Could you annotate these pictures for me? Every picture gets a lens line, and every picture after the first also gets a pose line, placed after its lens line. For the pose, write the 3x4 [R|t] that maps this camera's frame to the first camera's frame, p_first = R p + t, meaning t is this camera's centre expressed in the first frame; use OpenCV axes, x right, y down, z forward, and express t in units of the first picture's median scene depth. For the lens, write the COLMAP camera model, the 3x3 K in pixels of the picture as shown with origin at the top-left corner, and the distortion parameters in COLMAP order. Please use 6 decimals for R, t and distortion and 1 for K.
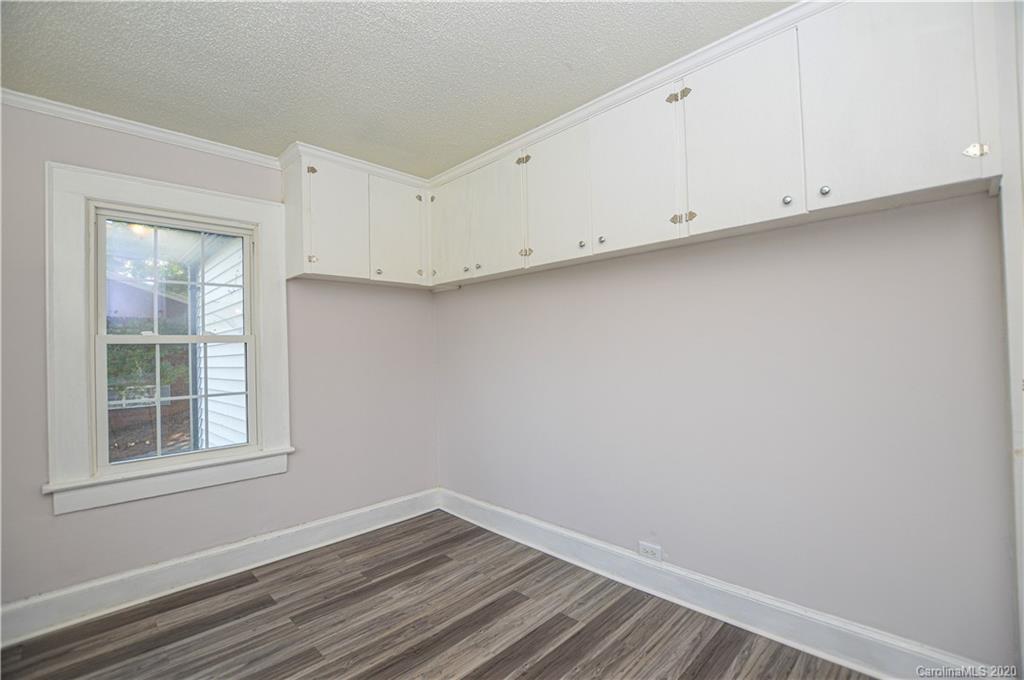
lens RADIAL K [[454.5, 0, 515.1], [0, 454.5, 340.8], [0, 0, 1]] dist [-0.024418, -0.000083]
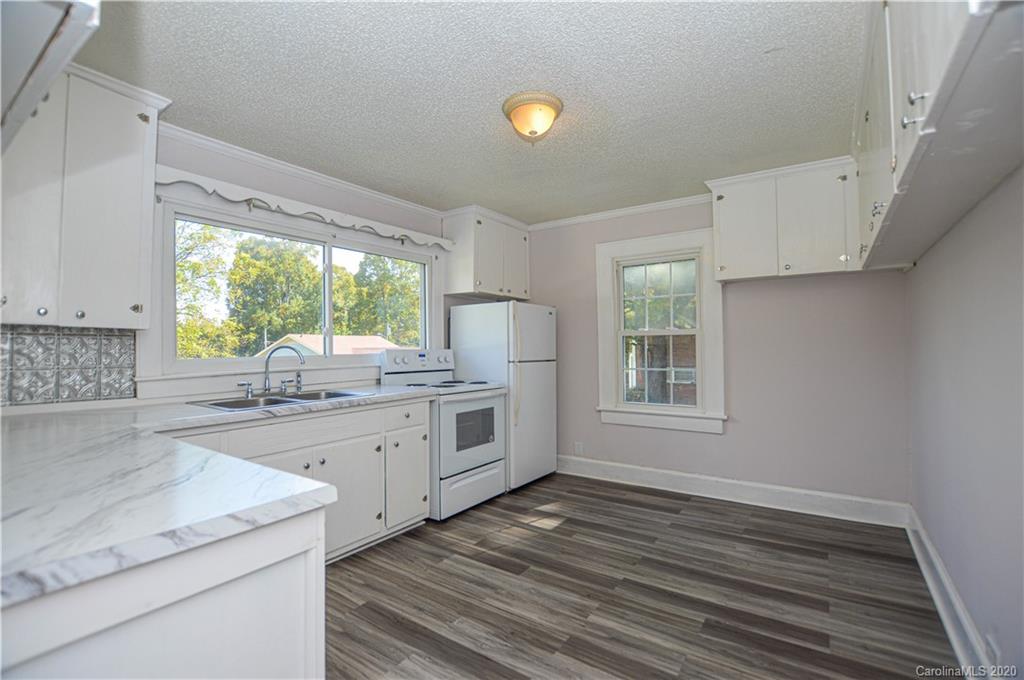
lens RADIAL K [[454.5, 0, 515.1], [0, 454.5, 340.8], [0, 0, 1]] dist [-0.024418, -0.000083]
pose [[0.192307, 0.011118, -0.981272, 0.743035], [0.018798, 0.999711, 0.015011, -0.008004], [0.981155, -0.021333, 0.192042, 0.198581]]
